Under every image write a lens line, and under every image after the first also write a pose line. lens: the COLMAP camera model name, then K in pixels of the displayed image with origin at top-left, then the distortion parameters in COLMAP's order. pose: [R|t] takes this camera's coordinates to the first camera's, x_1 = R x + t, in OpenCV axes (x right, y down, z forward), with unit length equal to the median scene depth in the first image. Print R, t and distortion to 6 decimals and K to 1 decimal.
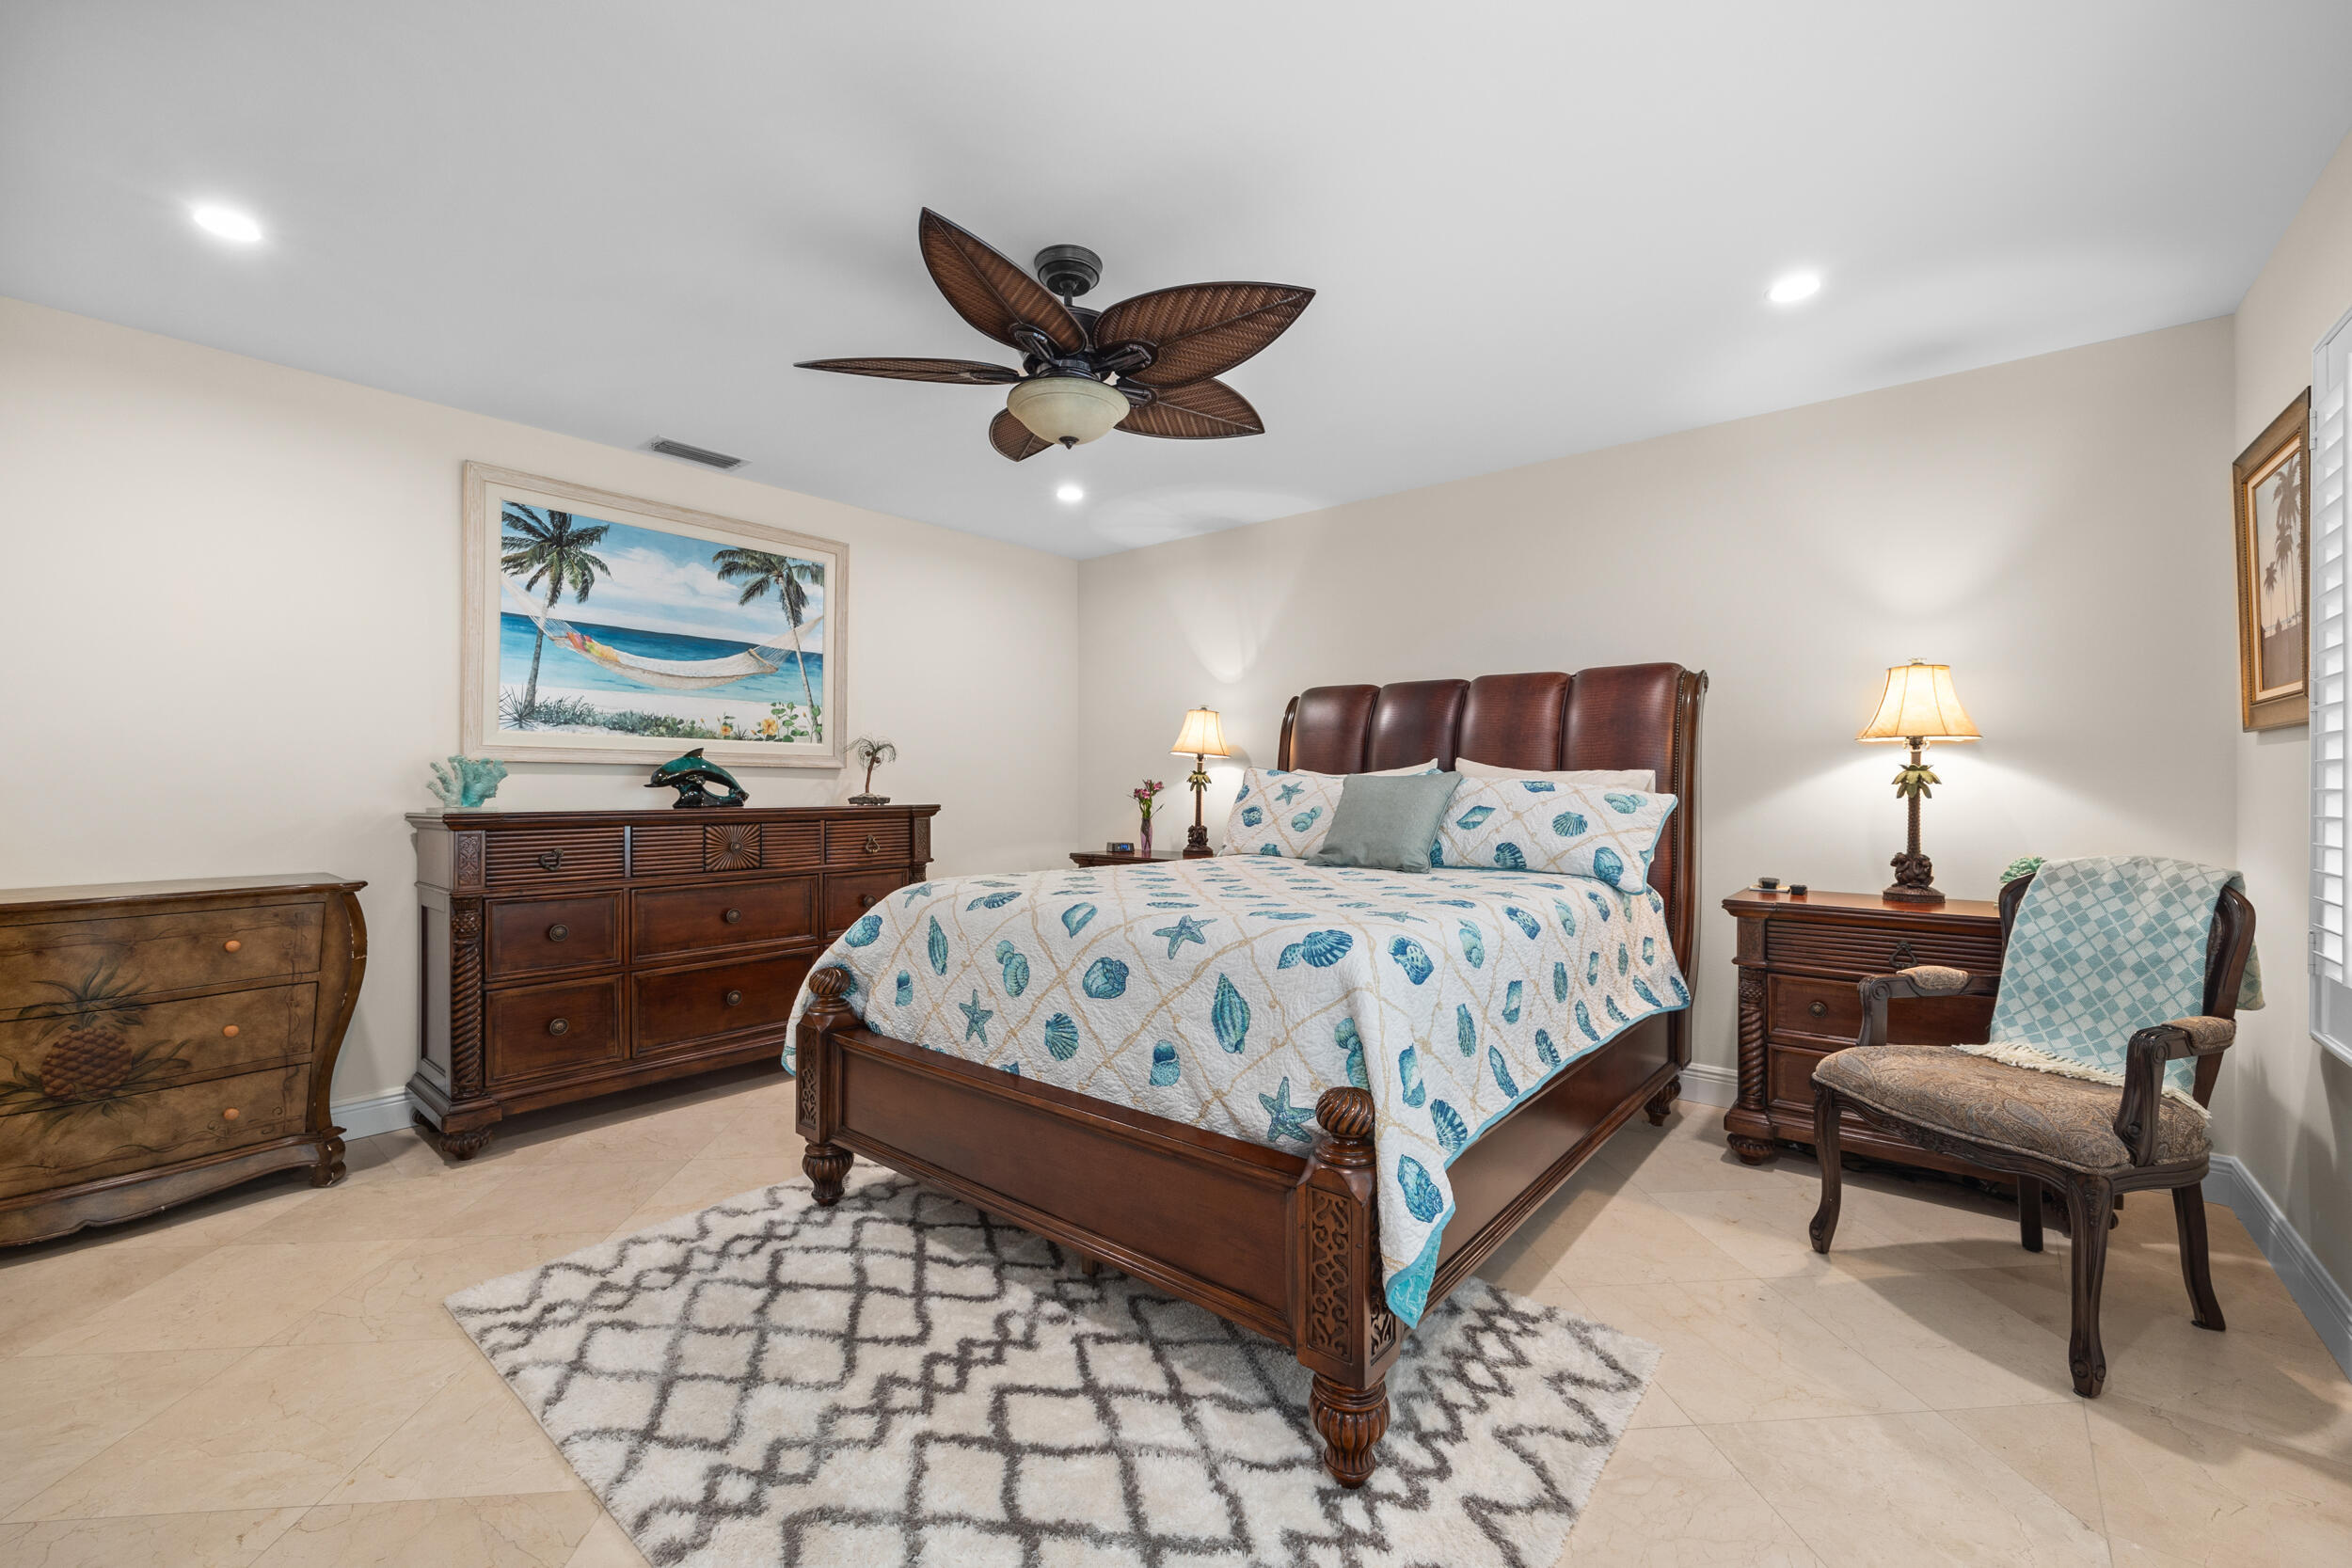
lens RADIAL K [[945.4, 0, 1180.3], [0, 945.4, 784.1], [0, 0, 1]] dist [-0.001737, -0.000256]
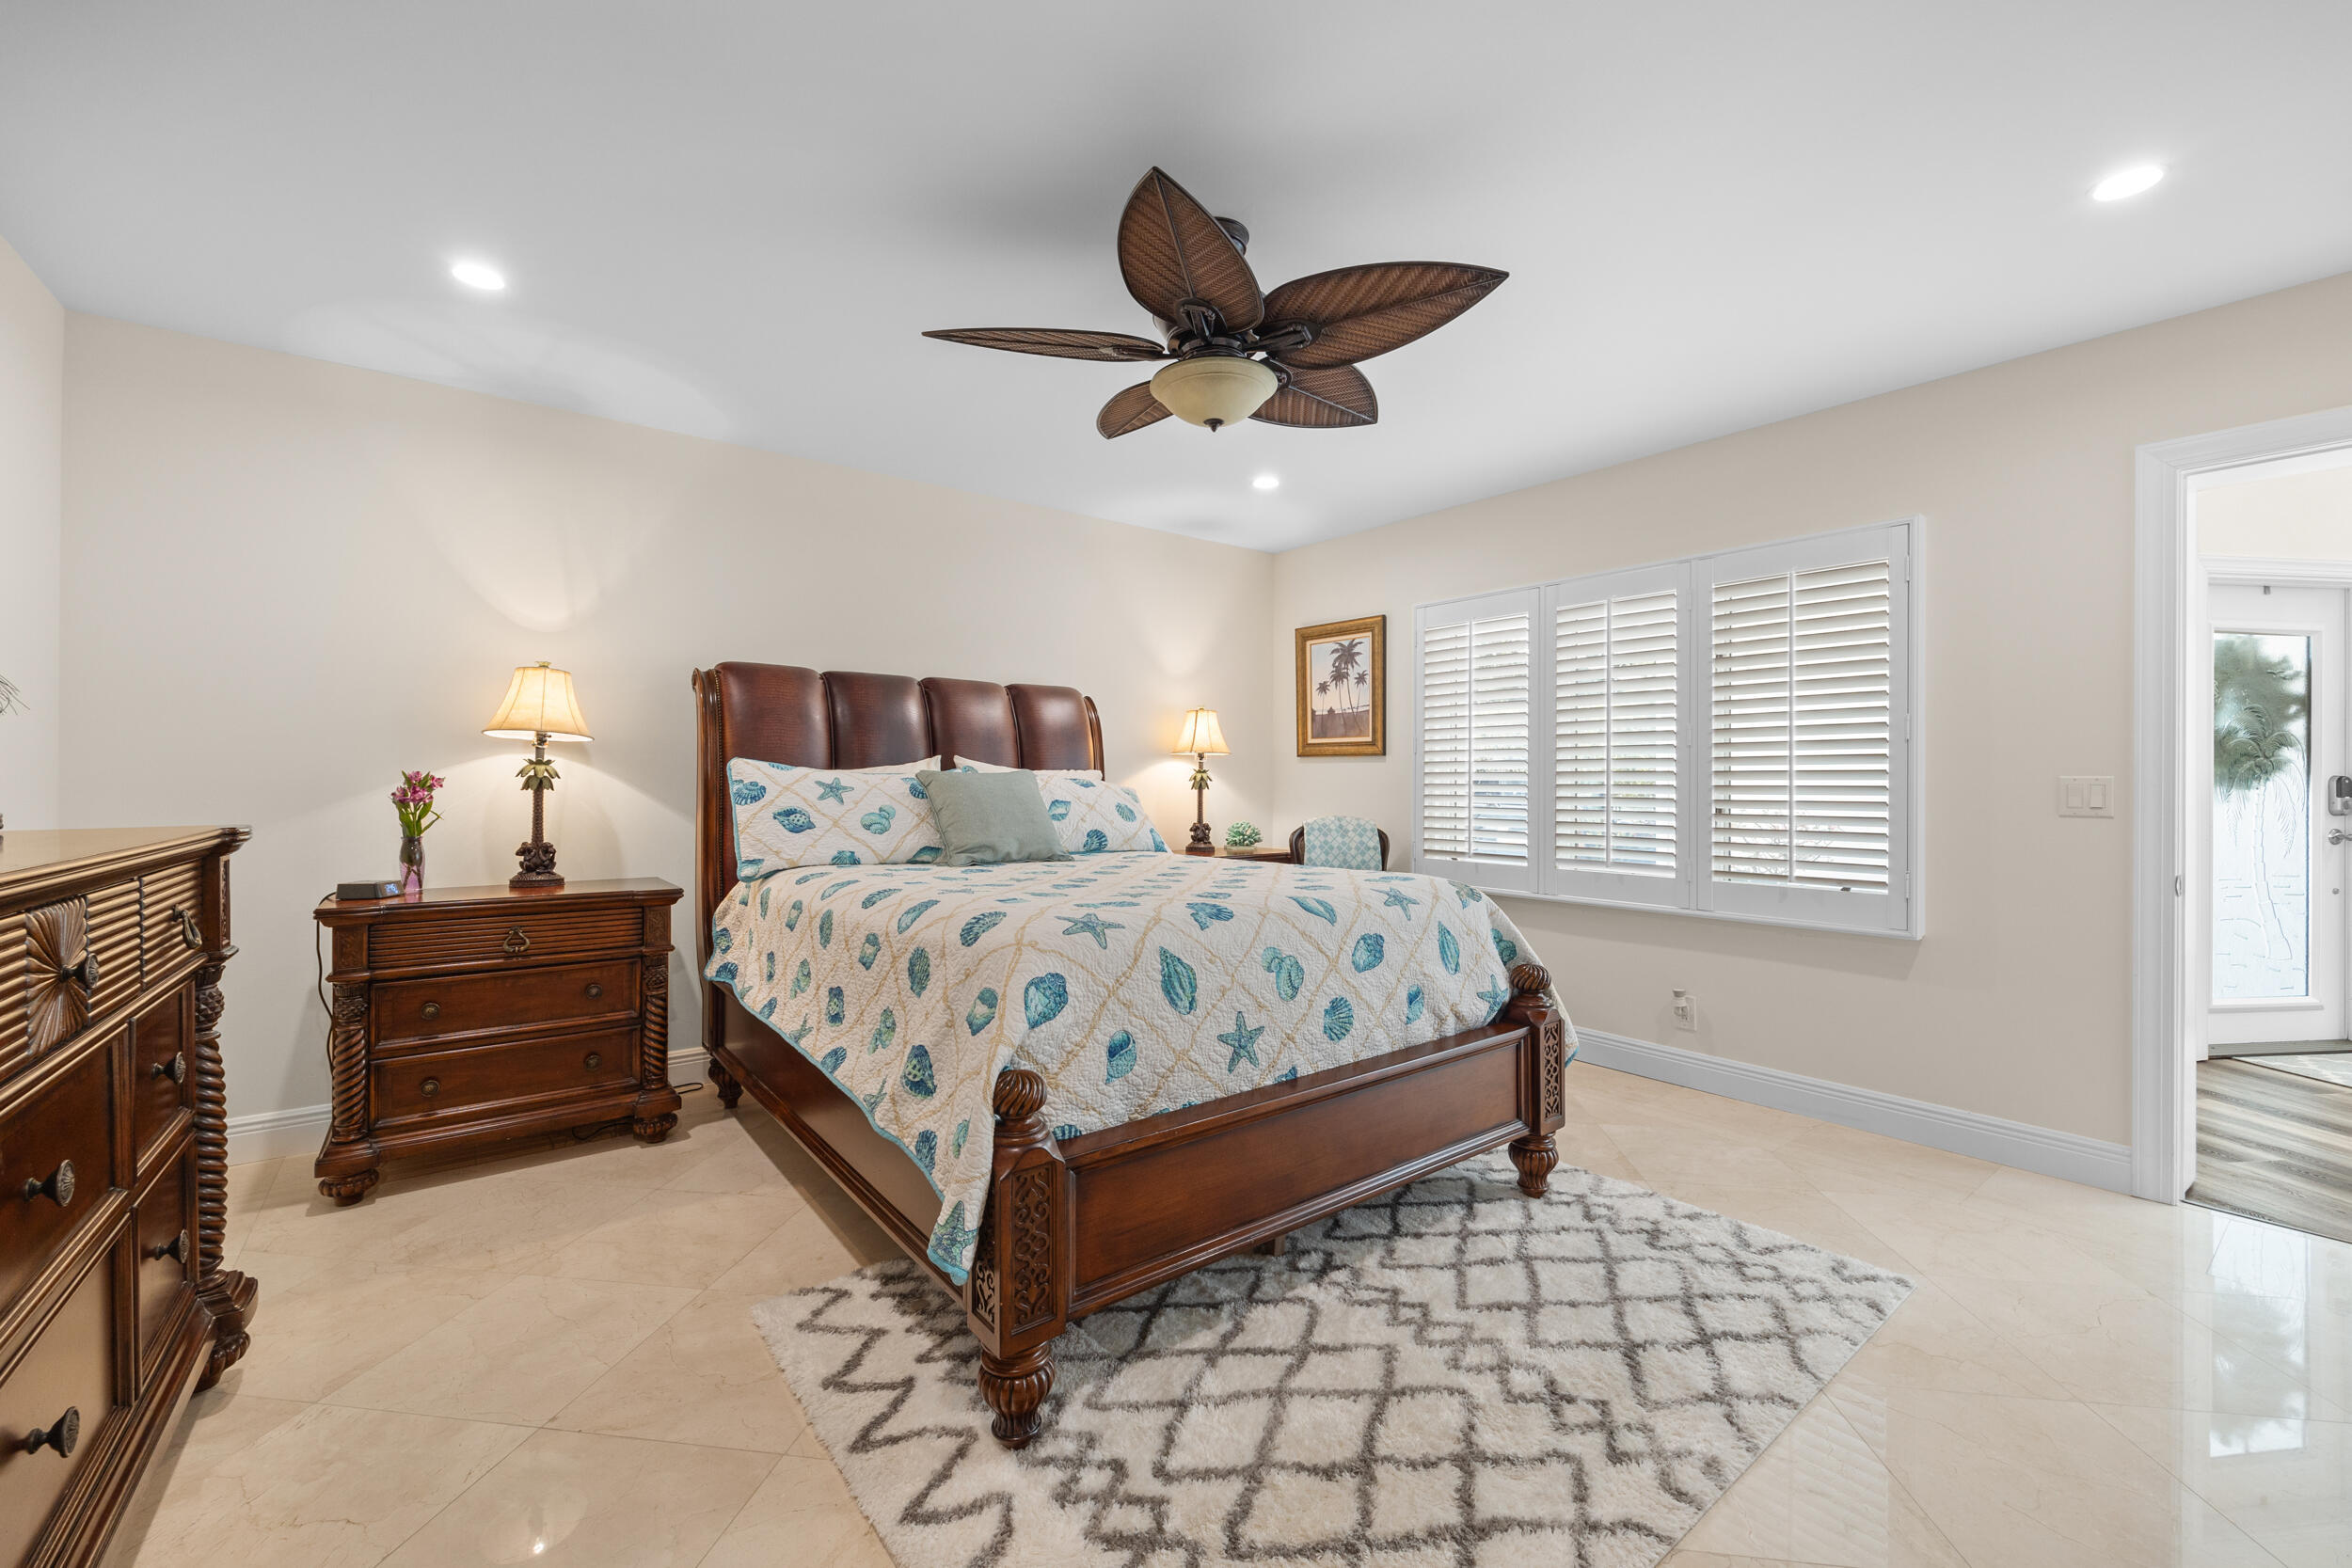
lens RADIAL K [[928.0, 0, 1177.2], [0, 928.0, 752.7], [0, 0, 1]] dist [-0.023847, -0.000076]
pose [[0.228895, 0.028803, 0.973025, -1.057818], [-0.003627, 0.999580, -0.028736, -0.004115], [-0.973444, 0.003048, 0.228904, 0.824163]]
